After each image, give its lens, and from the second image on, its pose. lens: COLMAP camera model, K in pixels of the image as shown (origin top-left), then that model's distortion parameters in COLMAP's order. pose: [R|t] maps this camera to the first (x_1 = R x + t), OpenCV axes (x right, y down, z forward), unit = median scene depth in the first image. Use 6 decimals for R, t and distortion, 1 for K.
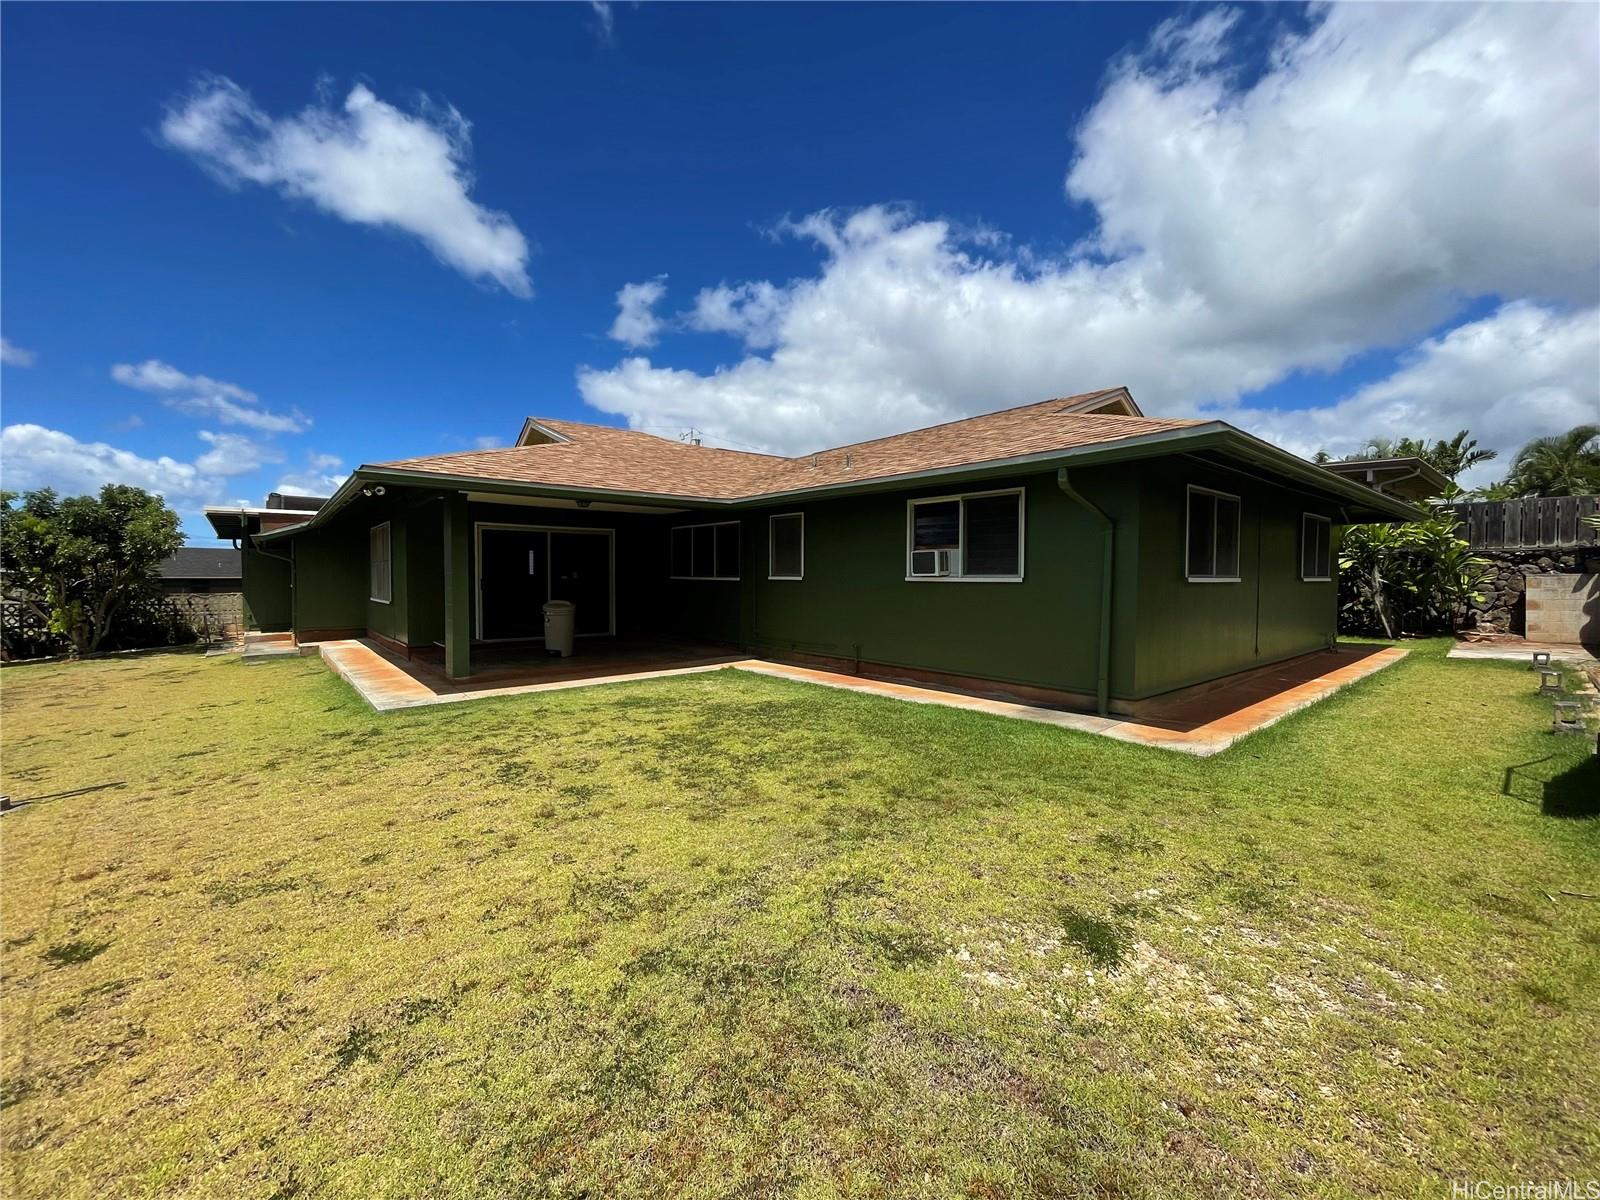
lens RADIAL K [[645.0, 0, 796.5], [0, 645.0, 593.8], [0, 0, 1]] dist [-0.001072, -0.000035]
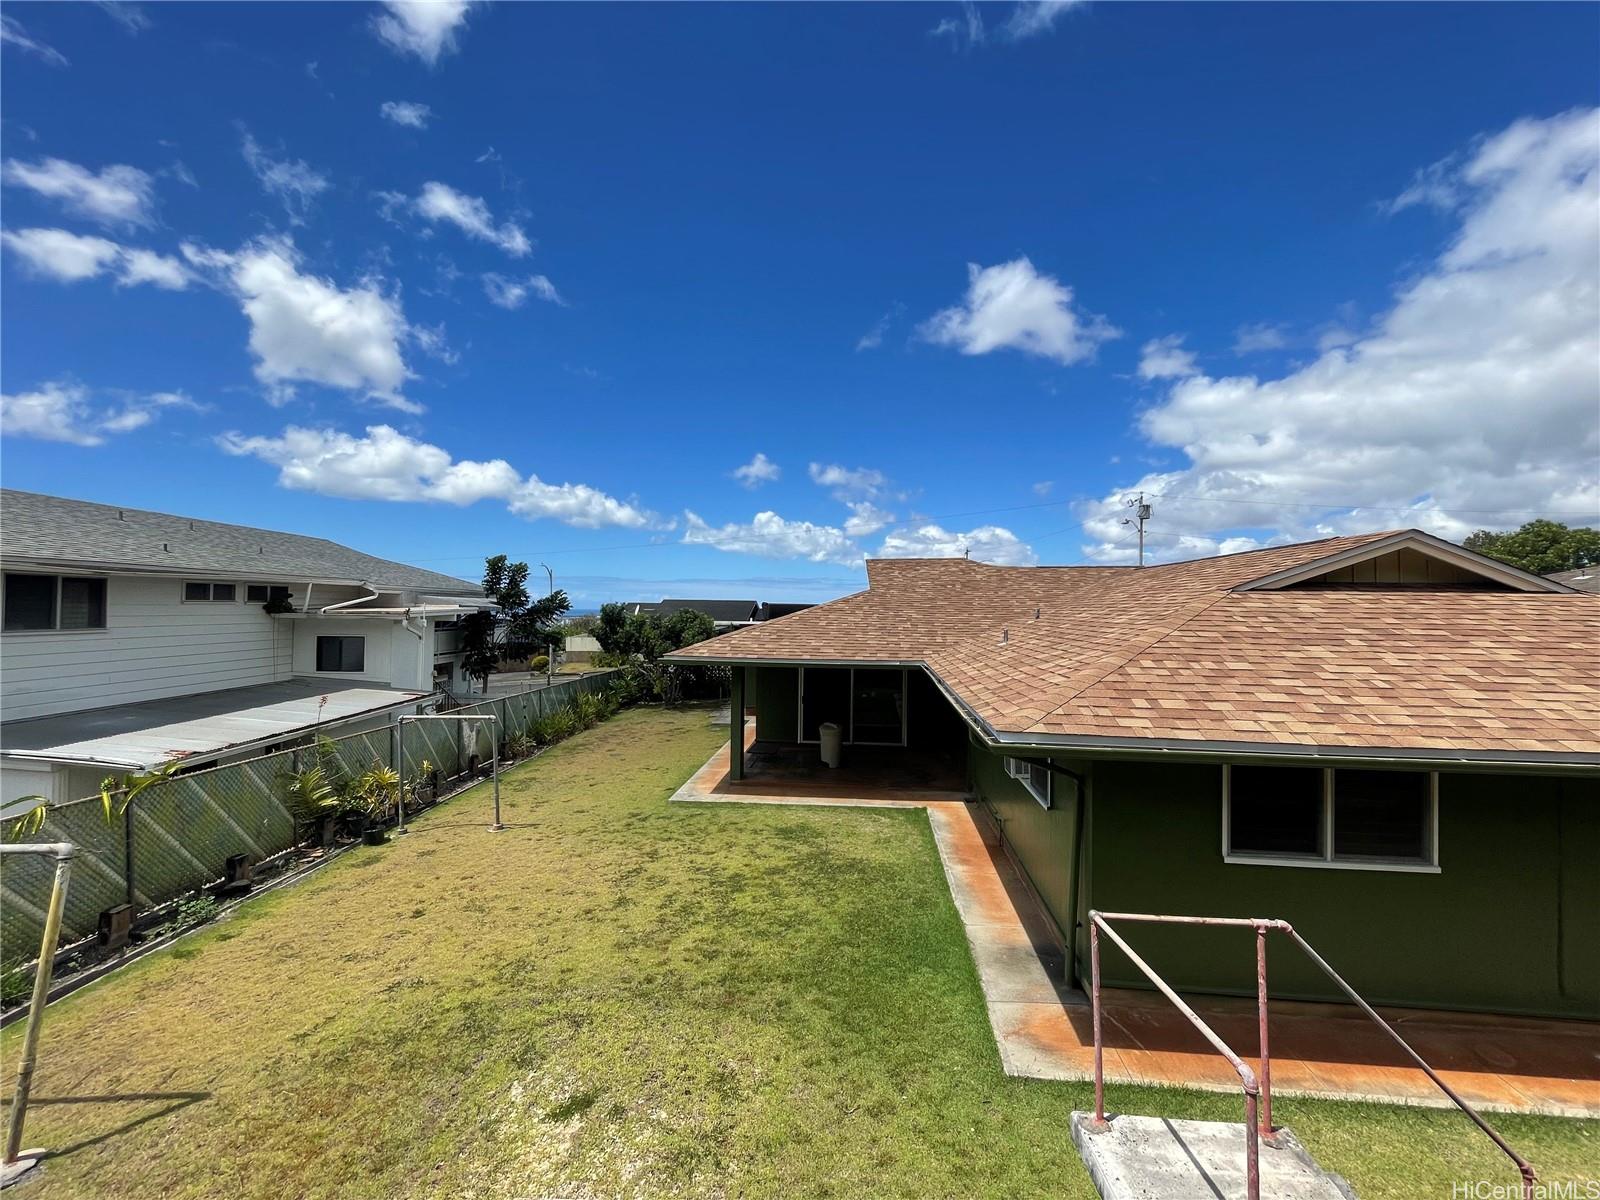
lens RADIAL K [[645.0, 0, 800.9], [0, 645.0, 602.5], [0, 0, 1]] dist [-0.001072, -0.000035]
pose [[0.701257, -0.004701, -0.712893, 1.224842], [-0.028483, 0.998995, -0.034606, -0.443972], [0.712340, 0.044573, 0.700418, 0.098789]]
